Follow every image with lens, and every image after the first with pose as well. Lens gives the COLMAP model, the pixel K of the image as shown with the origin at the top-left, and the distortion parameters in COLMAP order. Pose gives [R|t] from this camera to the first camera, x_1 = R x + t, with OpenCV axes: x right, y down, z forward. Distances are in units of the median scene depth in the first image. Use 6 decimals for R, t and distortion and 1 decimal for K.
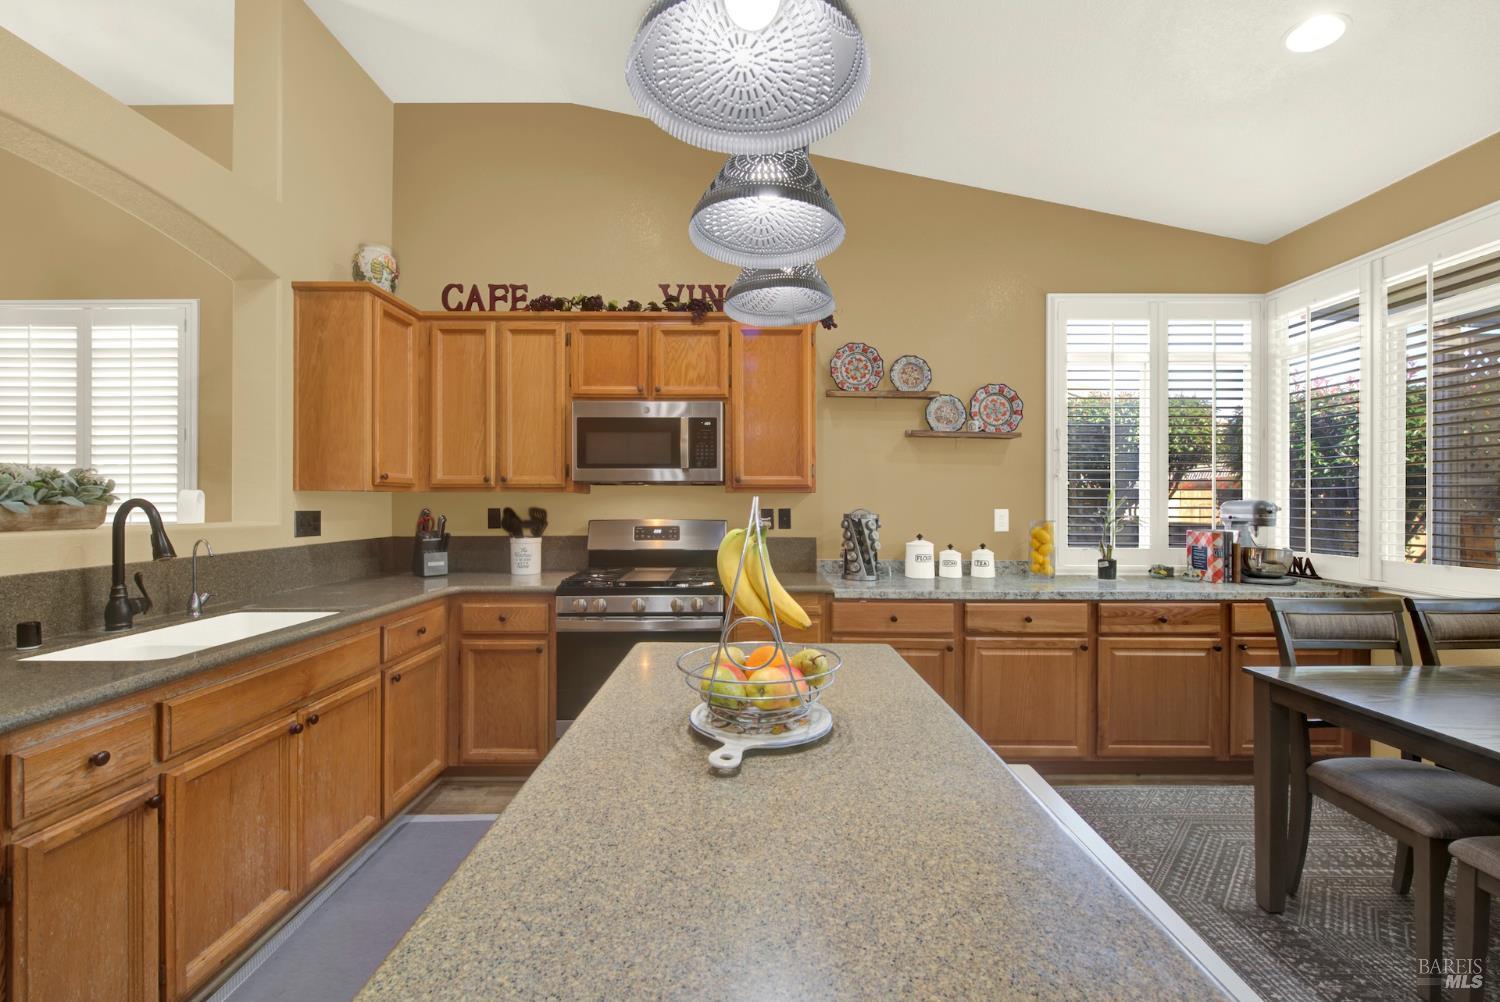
lens RADIAL K [[601.2, 0, 744.3], [0, 601.2, 501.0], [0, 0, 1]] dist [0.002851, -0.003368]
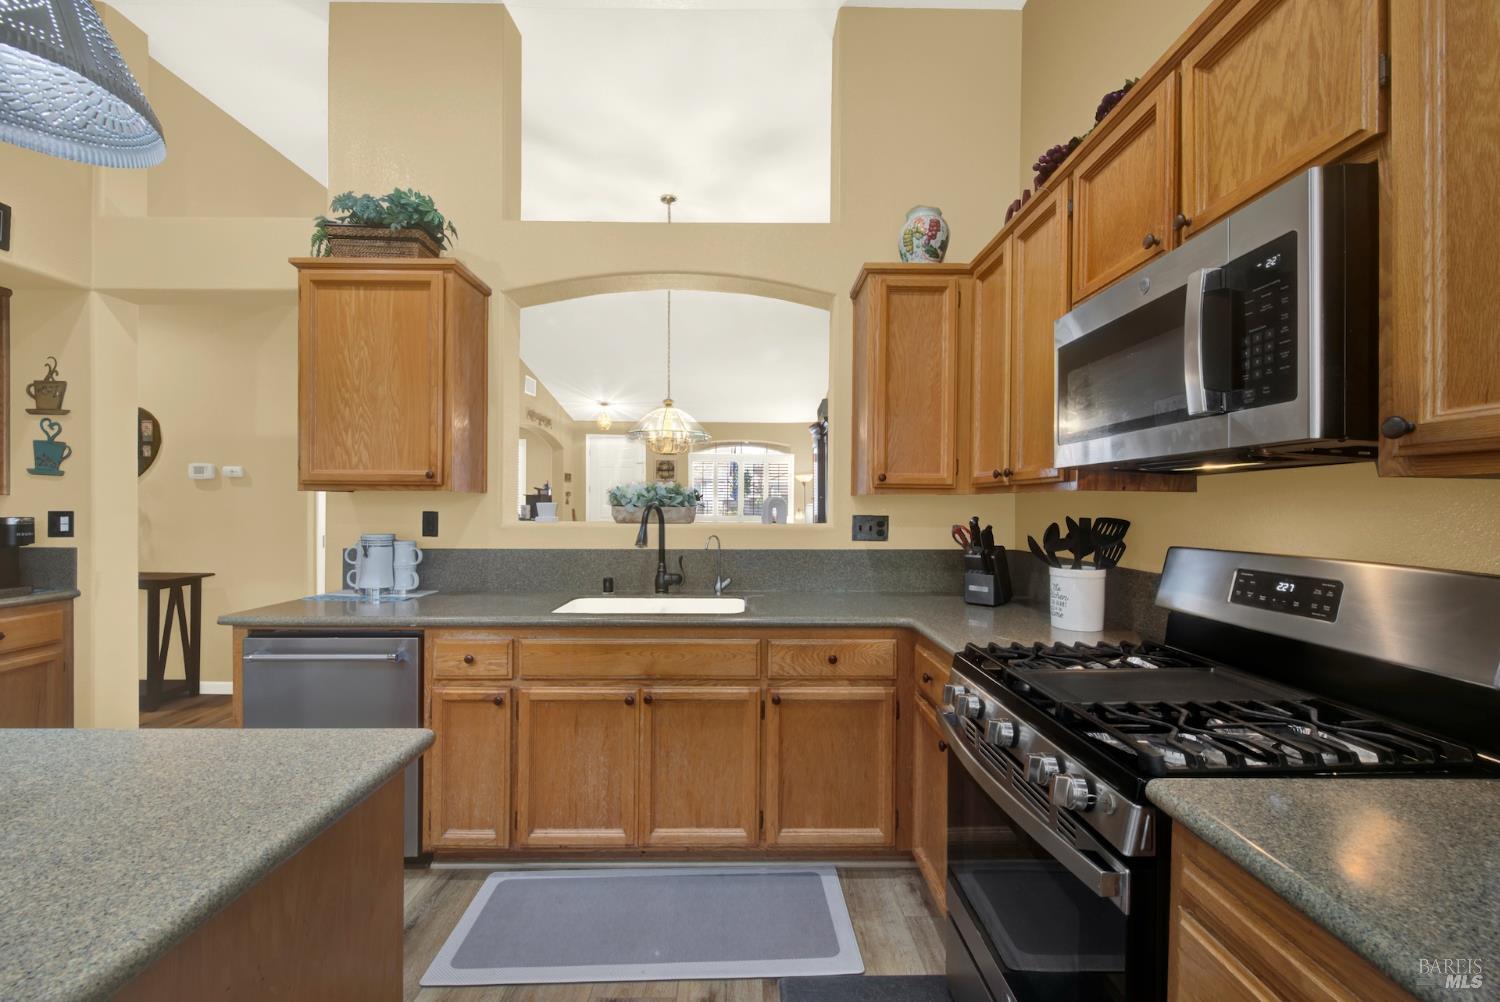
lens RADIAL K [[601.2, 0, 753.2], [0, 601.2, 506.7], [0, 0, 1]] dist [0.002851, -0.003368]
pose [[0.020371, 0.003102, -0.999788, 0.285520], [-0.003689, 0.999989, 0.003027, -0.000395], [0.999786, 0.003626, 0.020382, 0.826390]]
